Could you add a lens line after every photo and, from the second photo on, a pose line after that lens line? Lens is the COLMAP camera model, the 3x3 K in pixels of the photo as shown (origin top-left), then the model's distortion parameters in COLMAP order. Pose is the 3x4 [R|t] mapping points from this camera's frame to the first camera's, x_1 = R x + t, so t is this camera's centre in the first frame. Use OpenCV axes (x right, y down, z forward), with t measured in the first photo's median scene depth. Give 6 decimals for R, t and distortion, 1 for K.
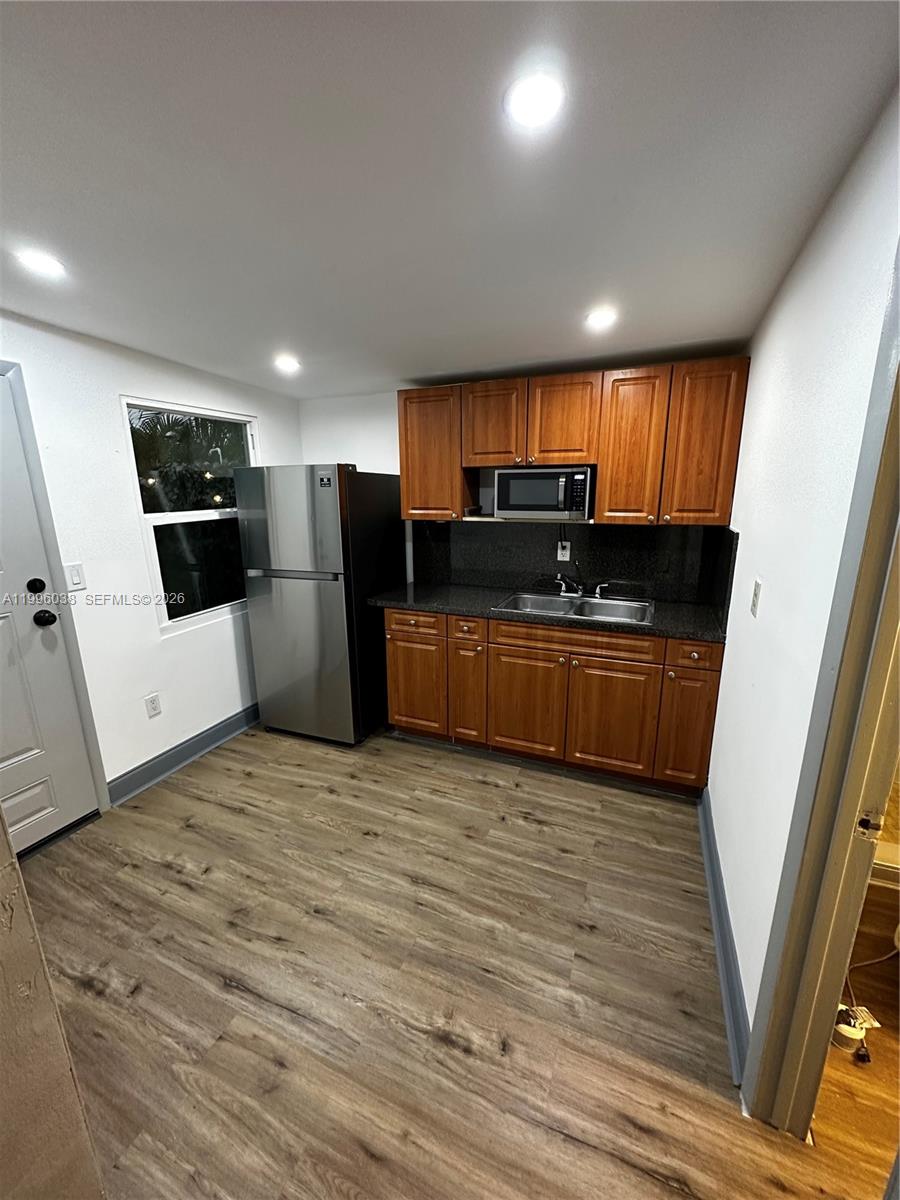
lens RADIAL K [[490.4, 0, 454.5], [0, 490.4, 605.7], [0, 0, 1]] dist [-0.001542, 0.000717]
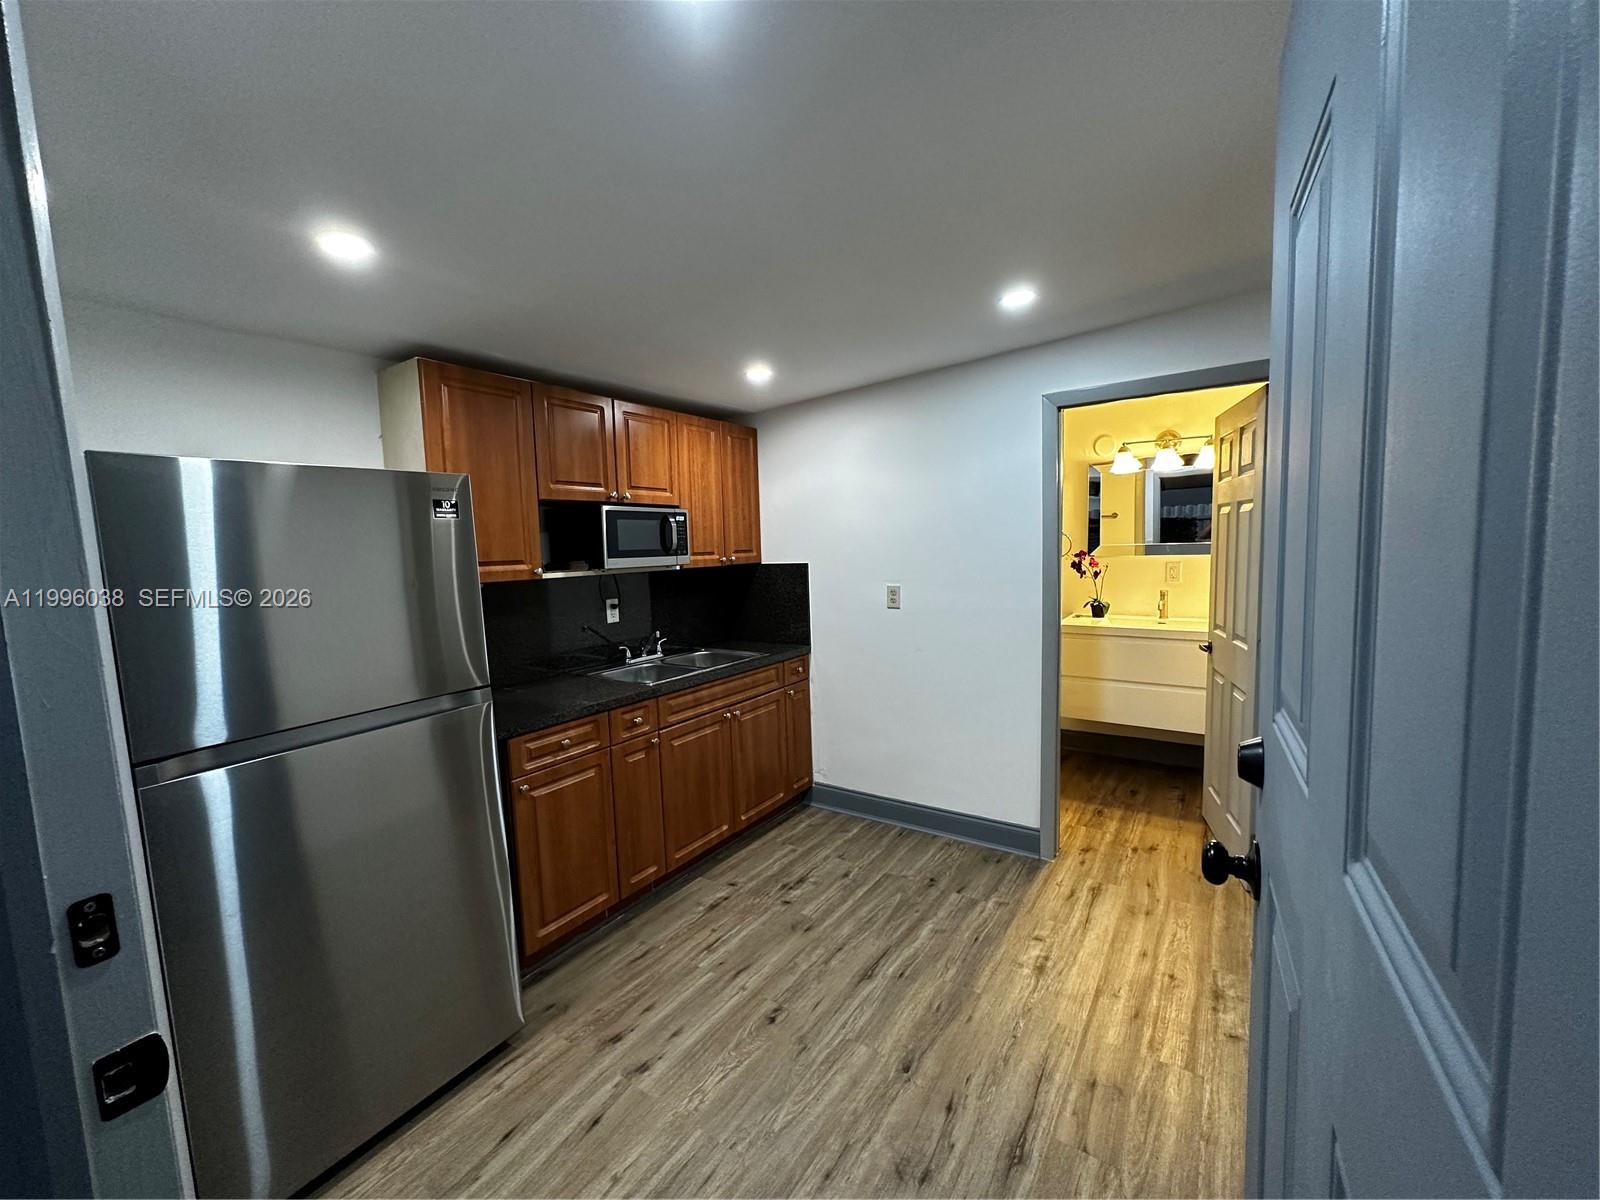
lens RADIAL K [[653.9, 0, 799.6], [0, 653.9, 609.0], [0, 0, 1]] dist [-0.001542, 0.000717]
pose [[0.175026, -0.091835, 0.980272, -0.970051], [0.265189, 0.963242, 0.042891, -0.099446], [-0.948178, 0.252450, 0.192946, 0.636342]]
